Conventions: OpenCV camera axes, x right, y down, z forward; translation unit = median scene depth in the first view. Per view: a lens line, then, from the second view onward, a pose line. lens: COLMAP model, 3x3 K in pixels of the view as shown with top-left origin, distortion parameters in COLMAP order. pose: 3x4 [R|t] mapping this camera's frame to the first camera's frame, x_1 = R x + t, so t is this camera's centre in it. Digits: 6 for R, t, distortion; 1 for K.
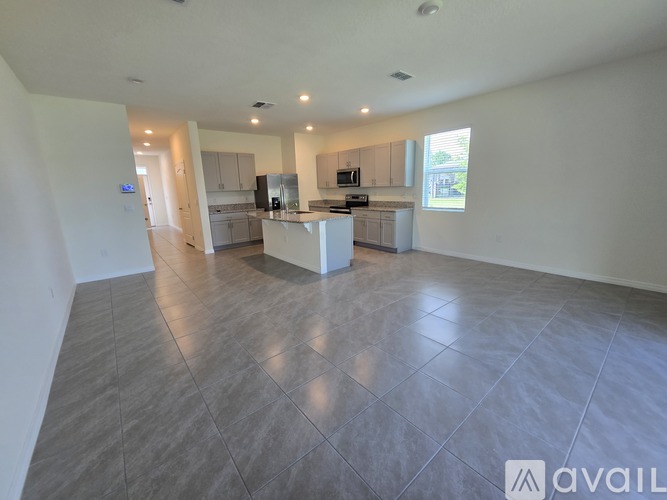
lens RADIAL K [[270.8, 0, 334.4], [0, 270.8, 251.7], [0, 0, 1]] dist [-0.000430, -0.000105]
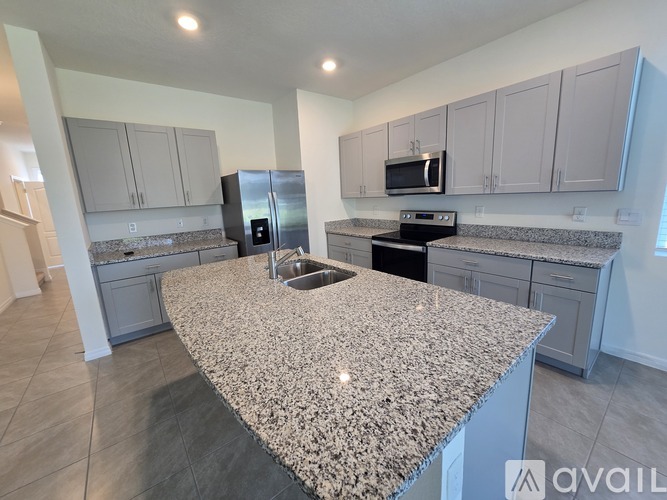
lens RADIAL K [[270.8, 0, 332.5], [0, 270.8, 247.3], [0, 0, 1]] dist [-0.000430, -0.000105]
pose [[0.999339, -0.012449, -0.034165, -0.070416], [0.010992, 0.999036, -0.042508, -0.128643], [0.034661, 0.042104, 0.998512, 0.524932]]
